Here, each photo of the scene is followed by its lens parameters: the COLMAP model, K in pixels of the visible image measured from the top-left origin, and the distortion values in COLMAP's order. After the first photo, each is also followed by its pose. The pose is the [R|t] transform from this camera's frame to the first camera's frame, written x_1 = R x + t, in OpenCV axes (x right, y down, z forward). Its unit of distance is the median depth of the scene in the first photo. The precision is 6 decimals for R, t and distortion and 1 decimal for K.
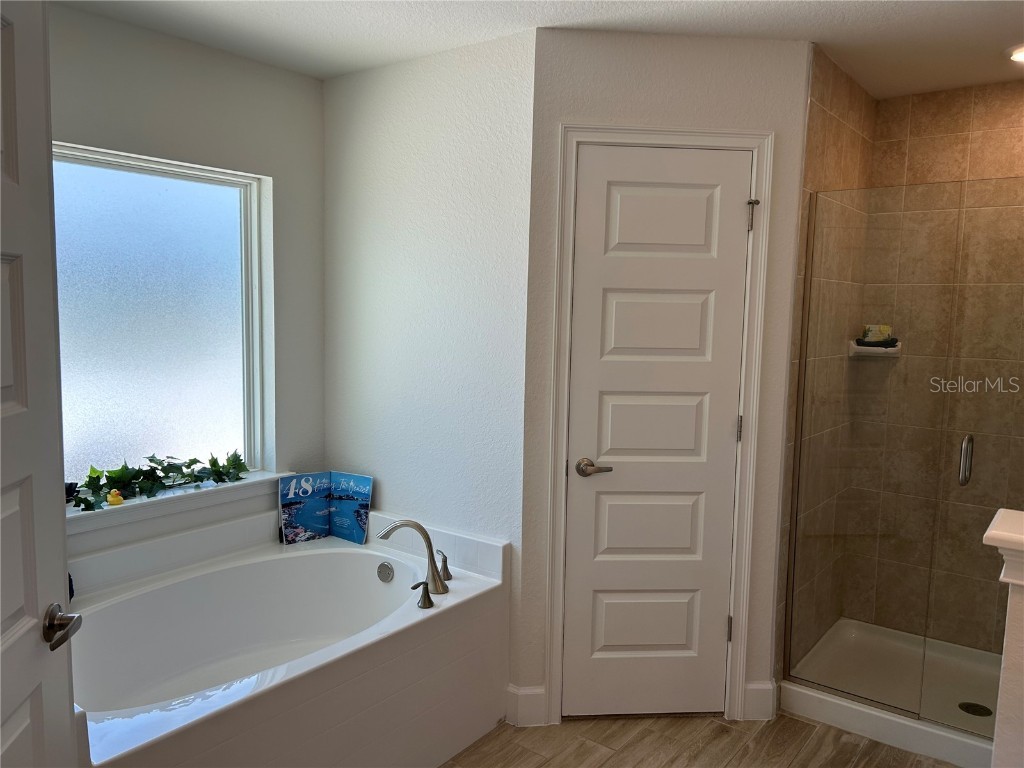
lens RADIAL K [[757.5, 0, 516.7], [0, 757.5, 384.5], [0, 0, 1]] dist [0.070162, -0.085156]
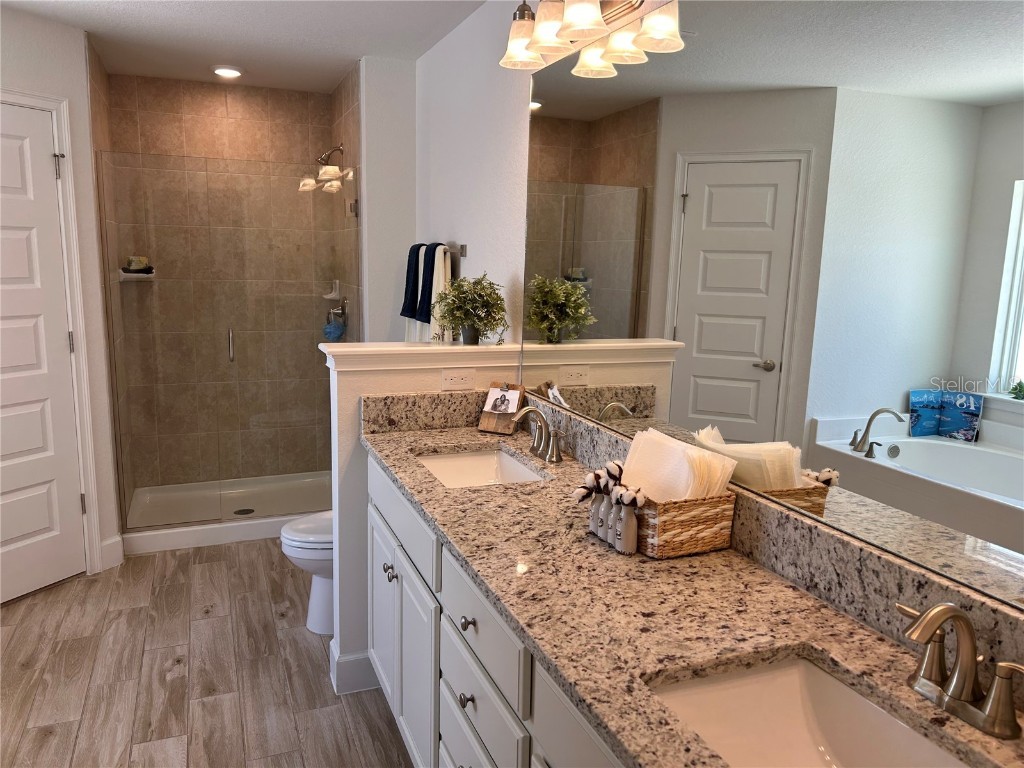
lens RADIAL K [[757.5, 0, 516.7], [0, 757.5, 384.5], [0, 0, 1]] dist [0.070162, -0.085156]
pose [[0.498423, -0.153088, 0.853310, -0.402155], [0.078823, 0.988211, 0.131249, 0.019022], [-0.863343, 0.001843, 0.504614, -0.236373]]
